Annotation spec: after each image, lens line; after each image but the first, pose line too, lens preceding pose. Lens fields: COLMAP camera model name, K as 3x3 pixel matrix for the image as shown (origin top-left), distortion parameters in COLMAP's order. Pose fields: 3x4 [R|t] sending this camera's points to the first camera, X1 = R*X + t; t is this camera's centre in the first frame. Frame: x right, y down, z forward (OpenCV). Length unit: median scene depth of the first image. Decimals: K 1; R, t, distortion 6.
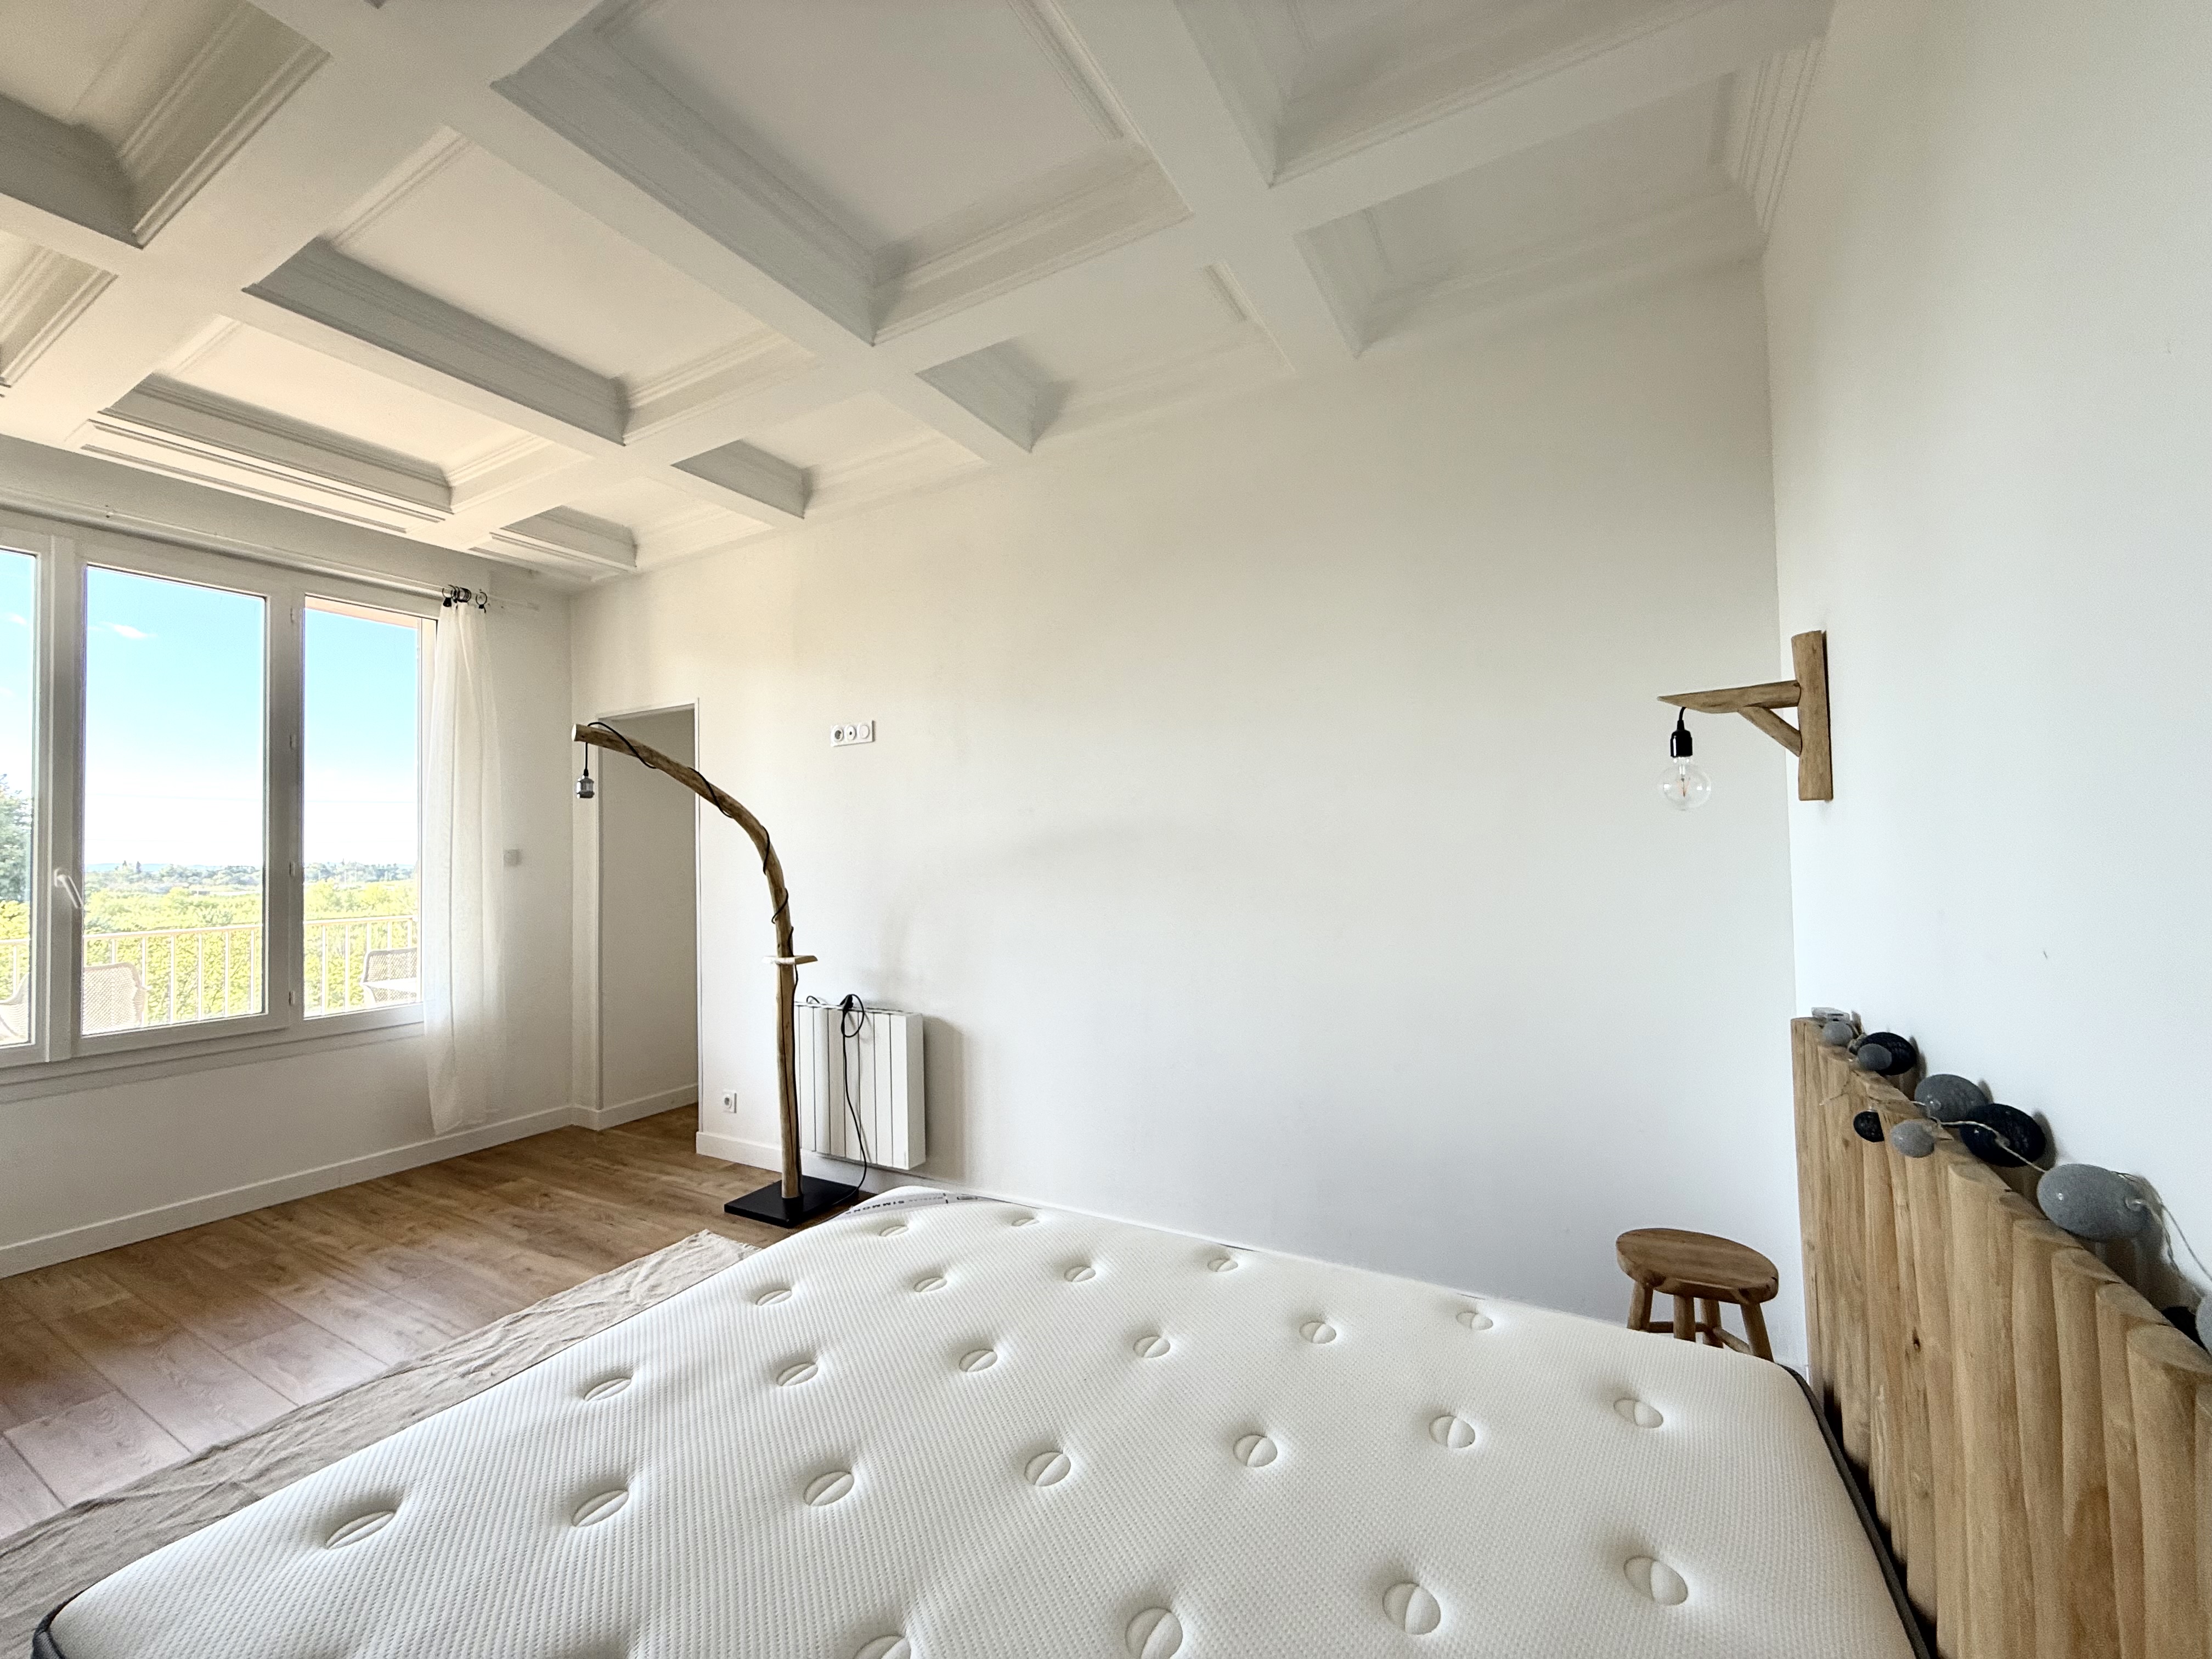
lens RADIAL K [[885.0, 0, 1112.8], [0, 885.0, 832.8], [0, 0, 1]] dist [0.001017, -0.001151]
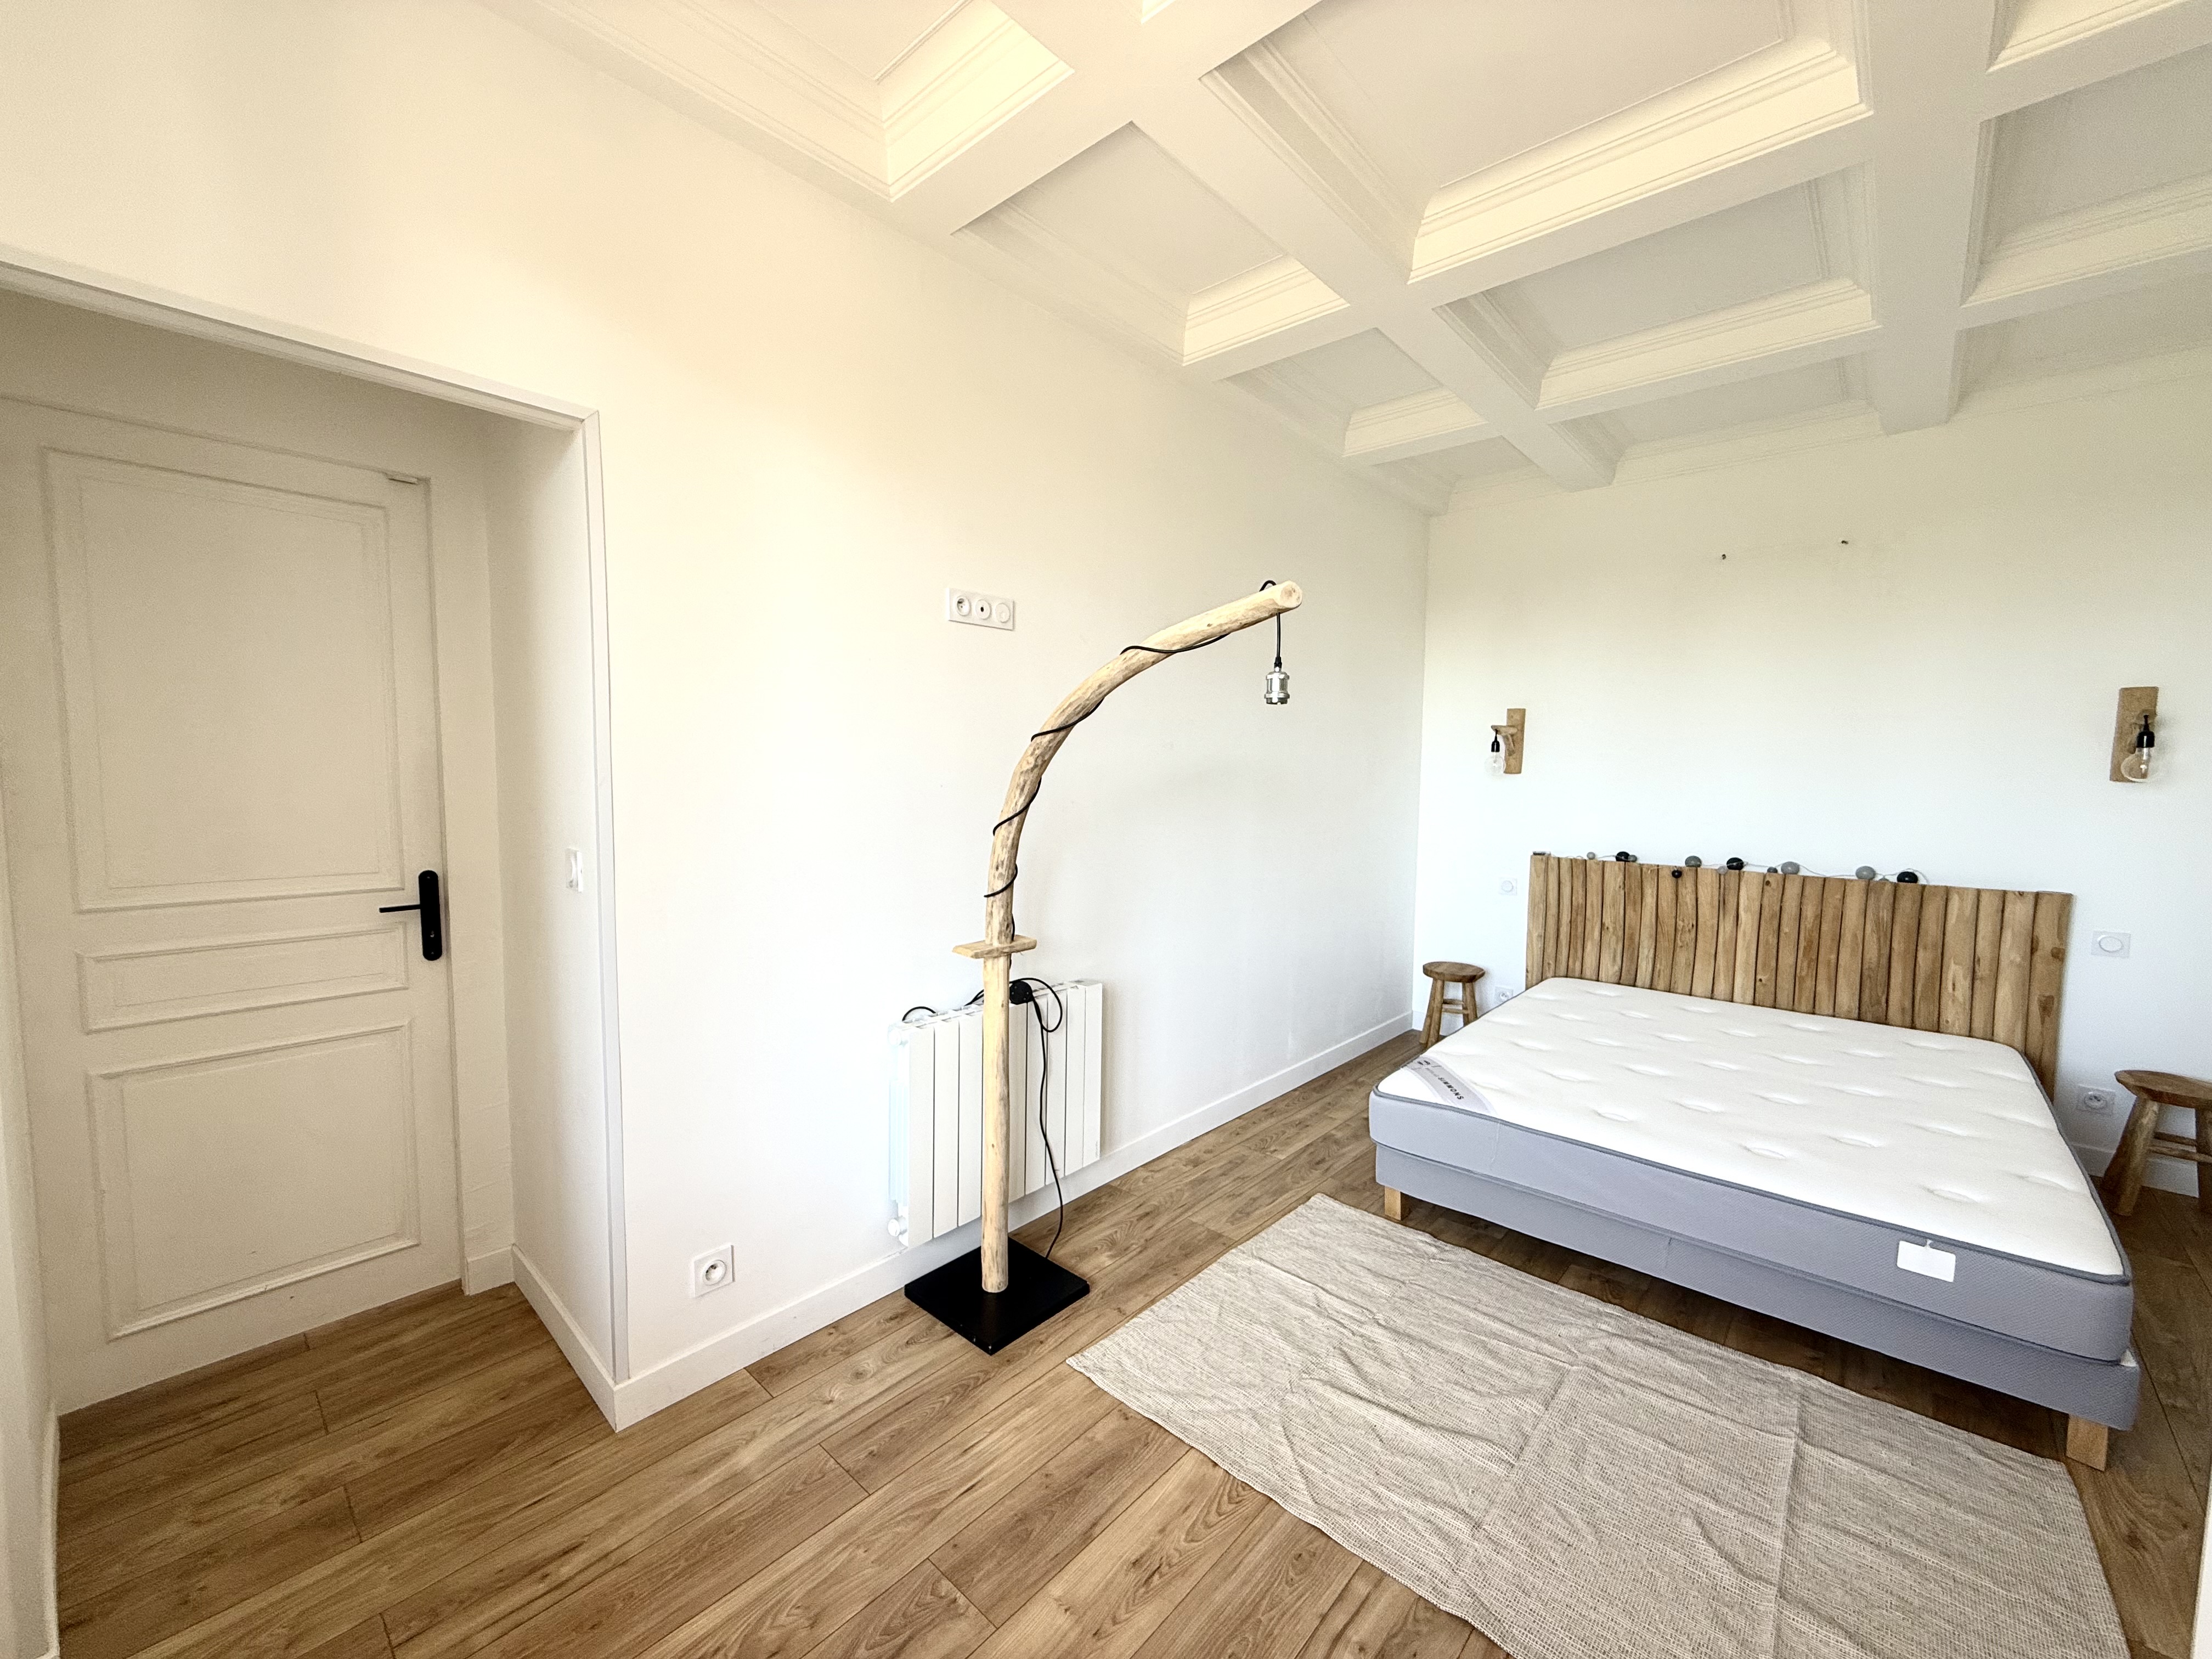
lens RADIAL K [[885.0, 0, 1110.5], [0, 885.0, 835.1], [0, 0, 1]] dist [0.001017, -0.001151]
pose [[0.219070, -0.057544, 0.974011, -0.962967], [-0.046501, 0.996509, 0.069332, 0.008180], [-0.974601, -0.060481, 0.215629, 0.761425]]
